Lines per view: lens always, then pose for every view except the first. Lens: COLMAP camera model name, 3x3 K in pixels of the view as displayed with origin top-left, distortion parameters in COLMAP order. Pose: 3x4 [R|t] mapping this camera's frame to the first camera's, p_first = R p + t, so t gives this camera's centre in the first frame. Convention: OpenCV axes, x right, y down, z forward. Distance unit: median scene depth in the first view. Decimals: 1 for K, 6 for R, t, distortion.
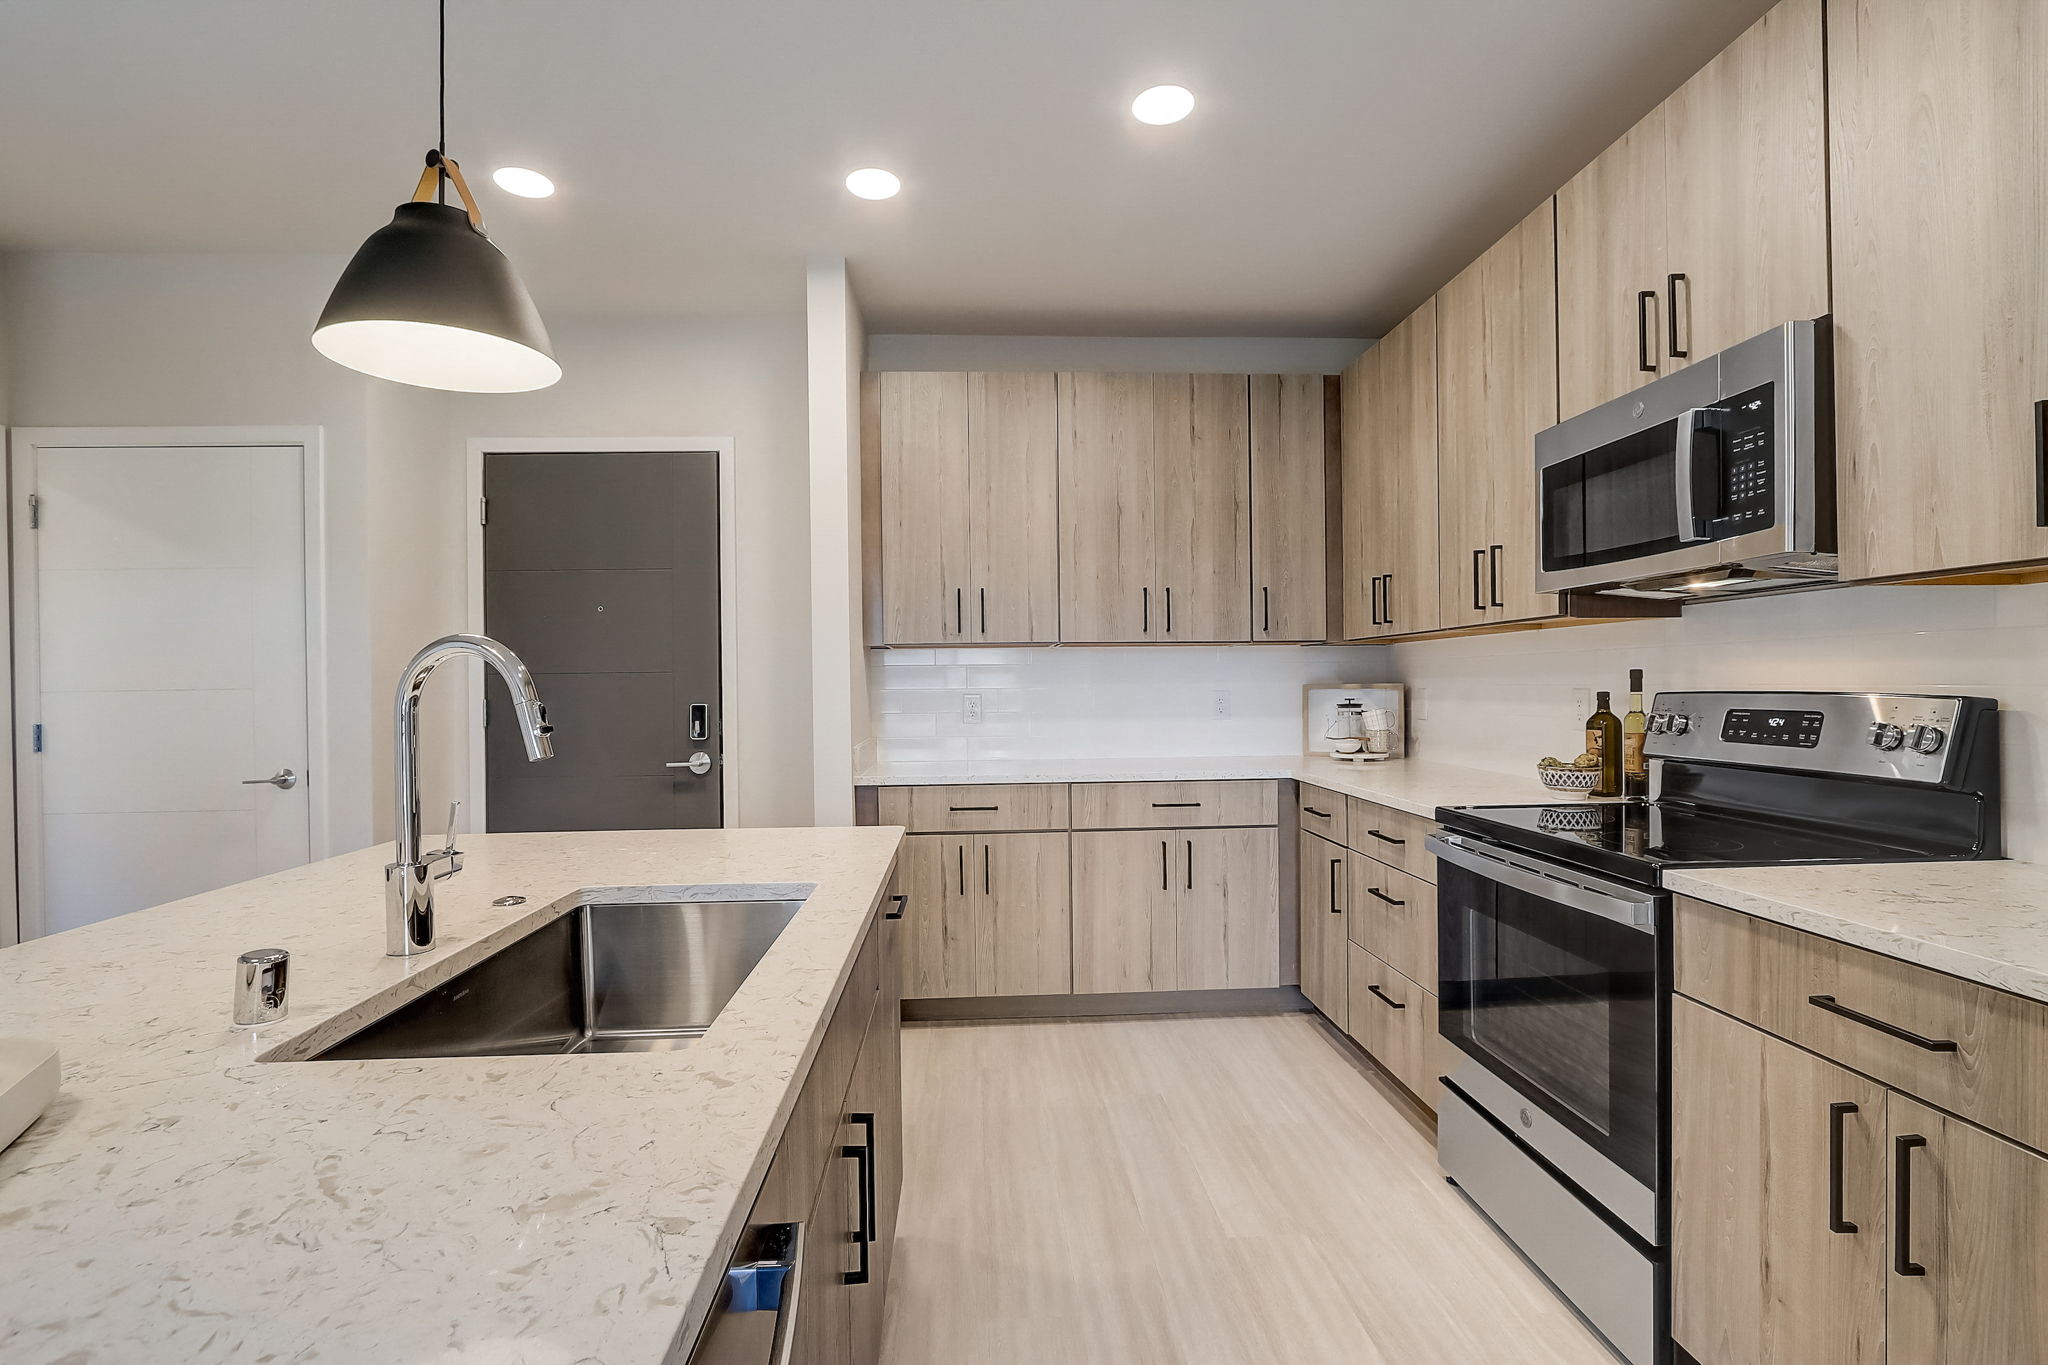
lens RADIAL K [[950.3, 0, 1025.4], [0, 950.3, 683.3], [0, 0, 1]] dist [-0.020792, 0.007866]
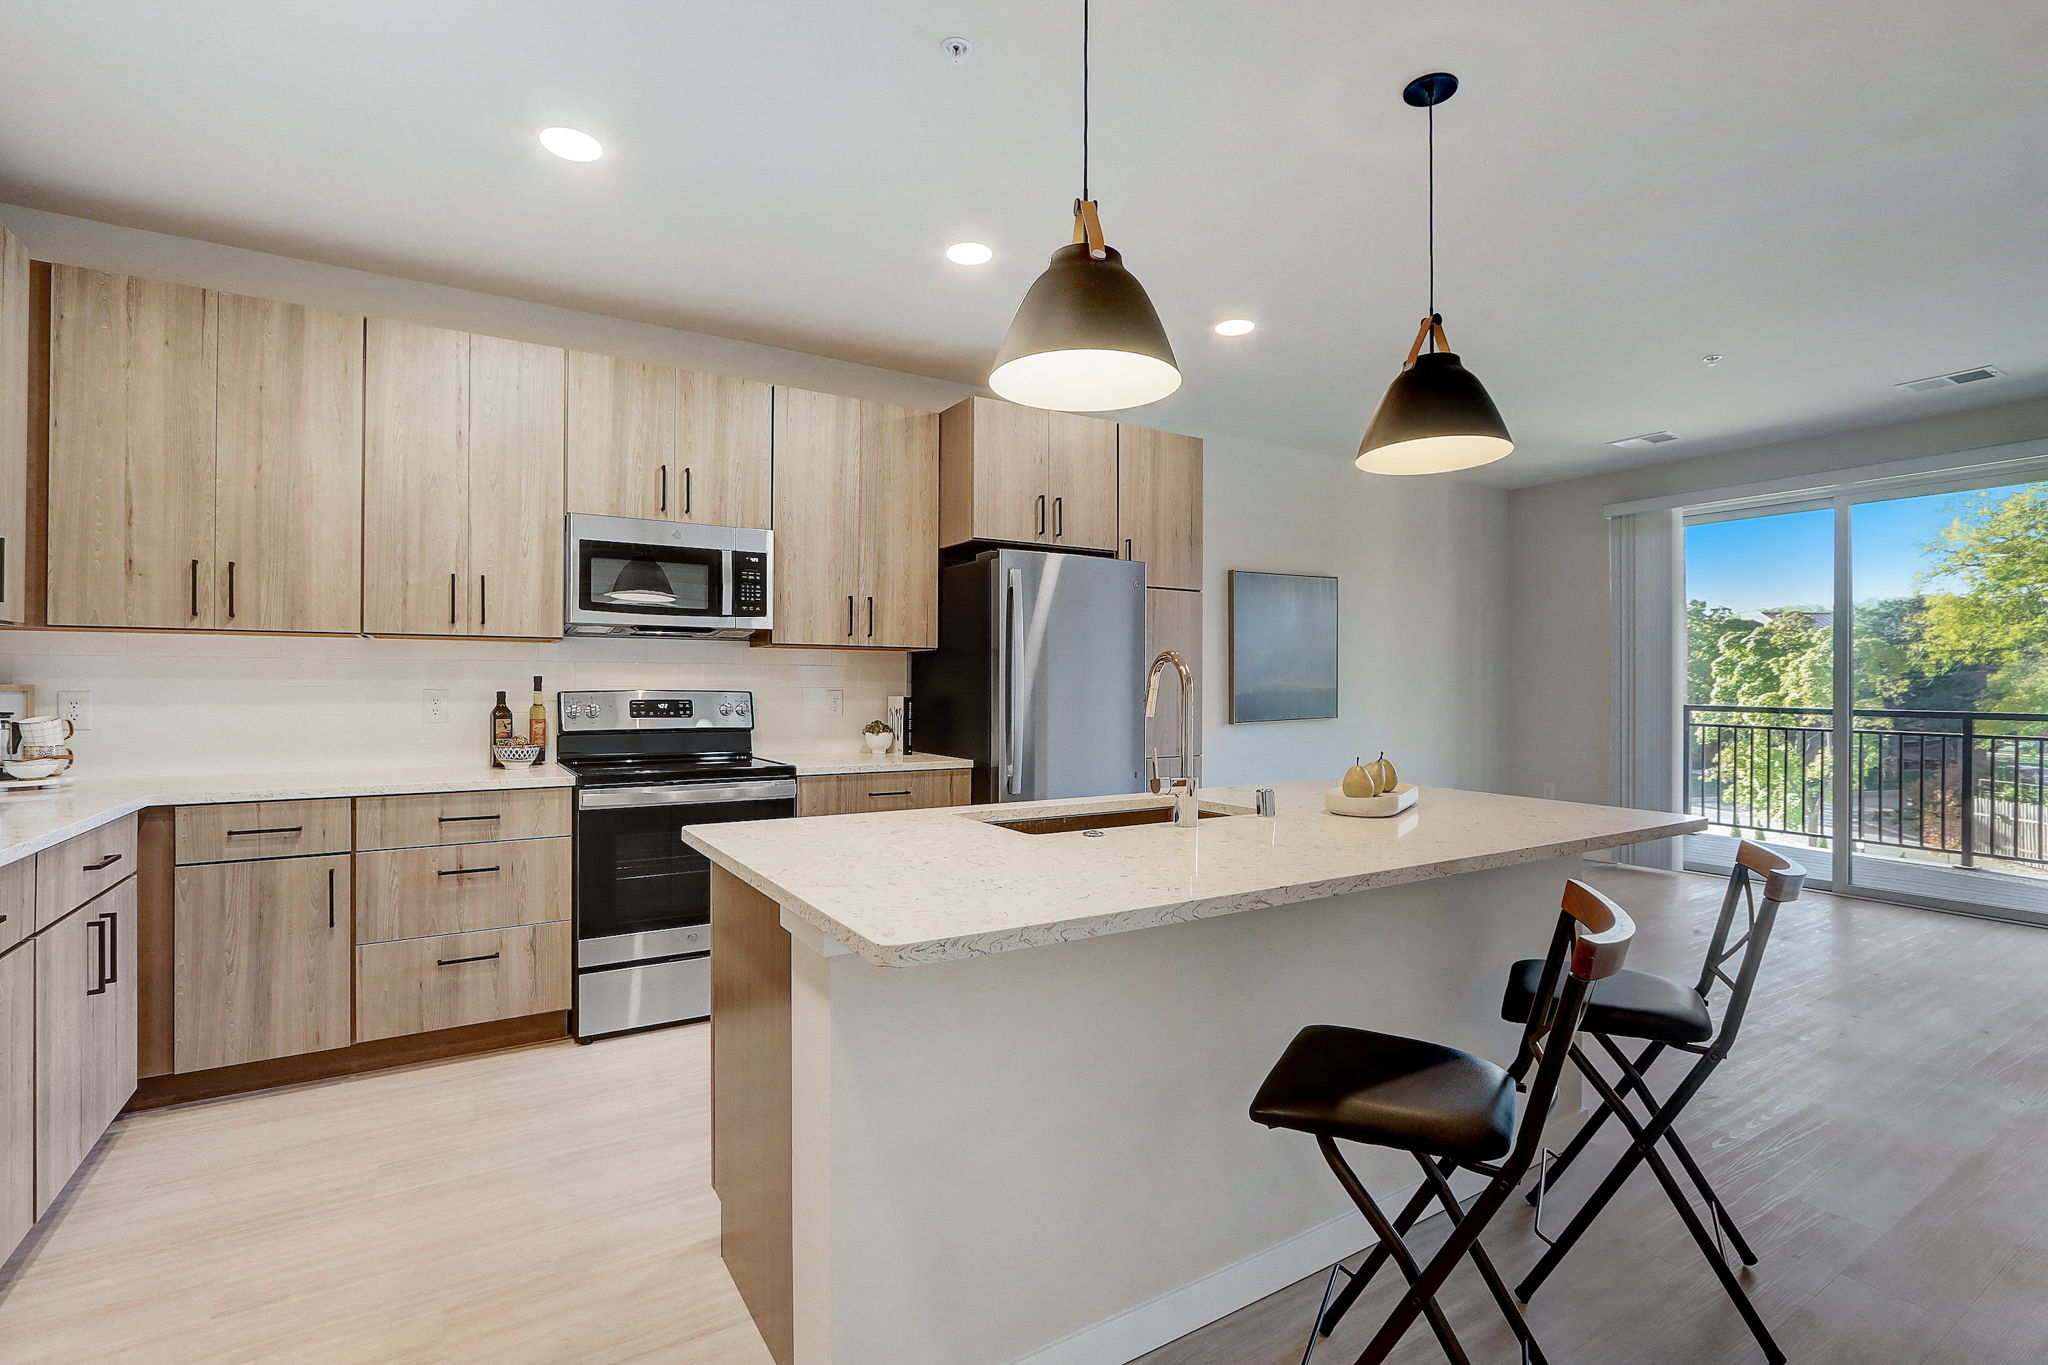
lens RADIAL K [[950.3, 0, 1025.4], [0, 950.3, 683.3], [0, 0, 1]] dist [-0.020792, 0.007866]
pose [[-0.477478, 0.009640, 0.878591, -1.273154], [0.001009, 0.999945, -0.010424, 0.016146], [-0.878643, -0.004090, -0.477462, 1.289086]]
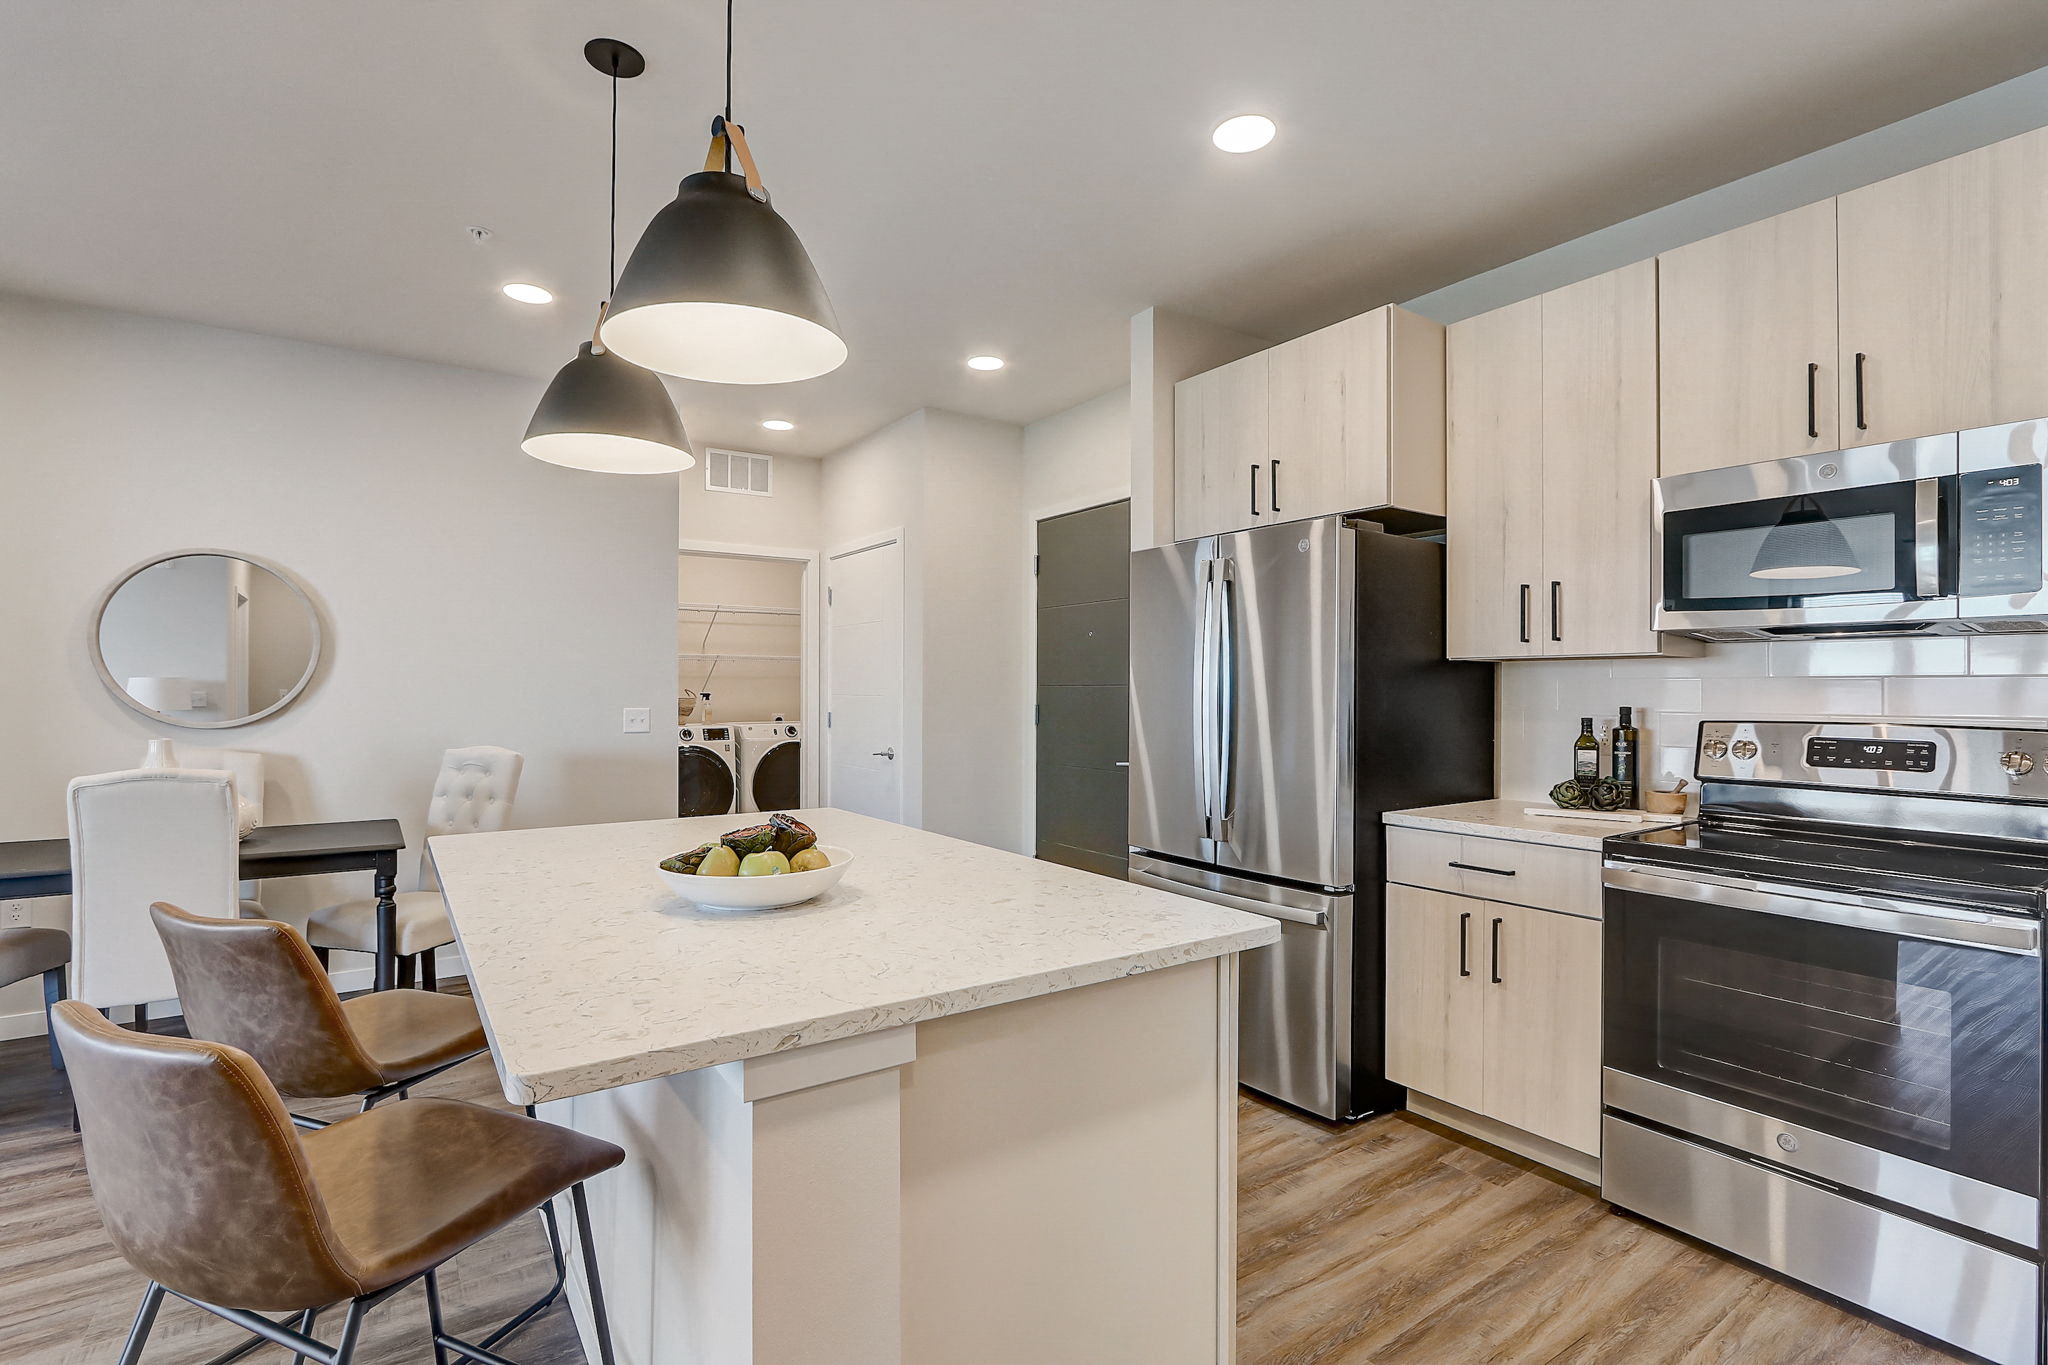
lens RADIAL K [[950.3, 0, 1025.4], [0, 950.3, 683.3], [0, 0, 1]] dist [-0.020792, 0.007866]
pose [[0.852935, 0.005141, 0.521992, -0.729228], [-0.003724, 0.999986, -0.003763, -0.034052], [-0.522004, 0.001266, 0.852942, 0.557209]]
